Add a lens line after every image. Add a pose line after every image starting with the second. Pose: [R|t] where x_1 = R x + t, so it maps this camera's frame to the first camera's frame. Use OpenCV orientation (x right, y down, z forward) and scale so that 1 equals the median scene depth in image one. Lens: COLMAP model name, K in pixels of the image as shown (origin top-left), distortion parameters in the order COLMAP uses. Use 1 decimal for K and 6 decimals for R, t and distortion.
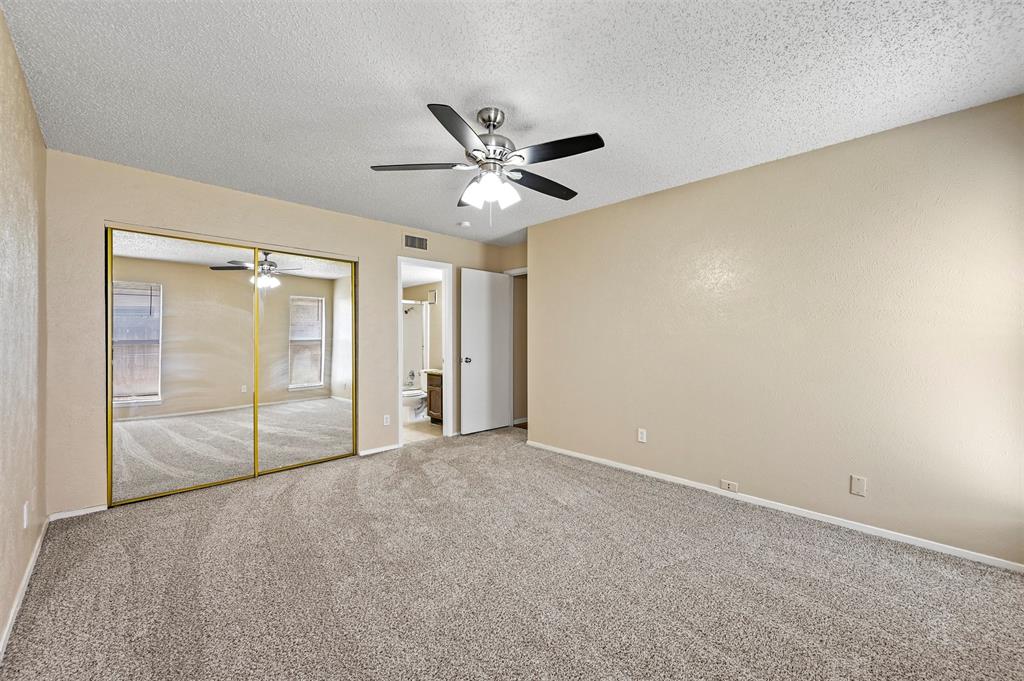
lens RADIAL K [[404.9, 0, 511.7], [0, 404.9, 339.2], [0, 0, 1]] dist [0.003729, -0.000889]
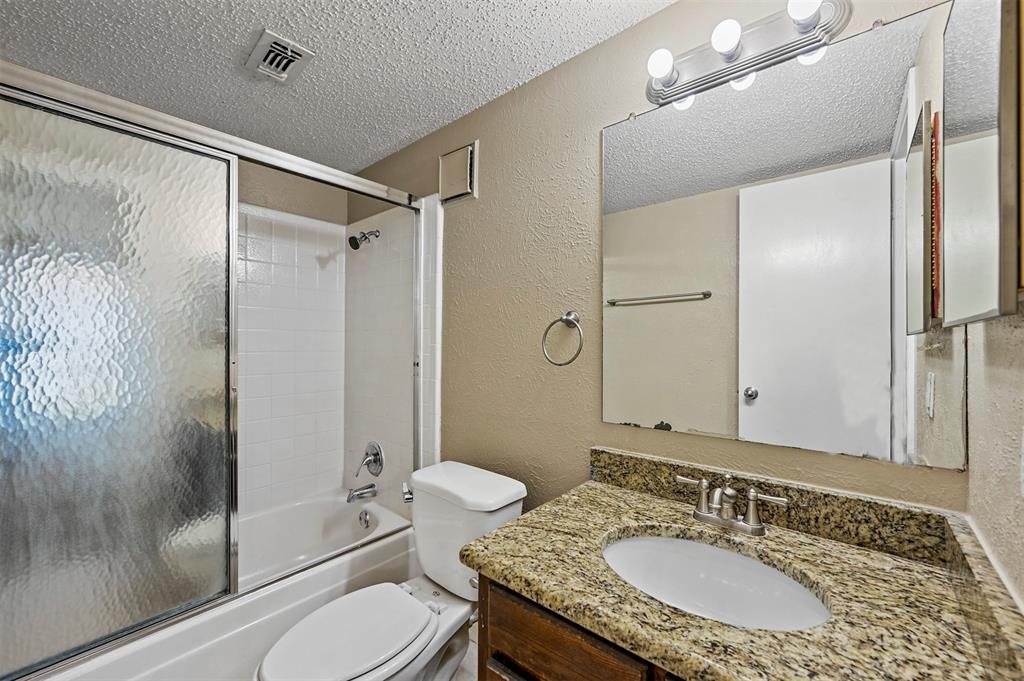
lens RADIAL K [[404.9, 0, 512.3], [0, 404.9, 340.3], [0, 0, 1]] dist [0.003729, -0.000889]
pose [[0.996263, 0.006388, 0.086138, -0.178743], [-0.005843, 0.999961, -0.006577, 0.003288], [-0.086177, 0.006049, 0.996261, 0.726129]]
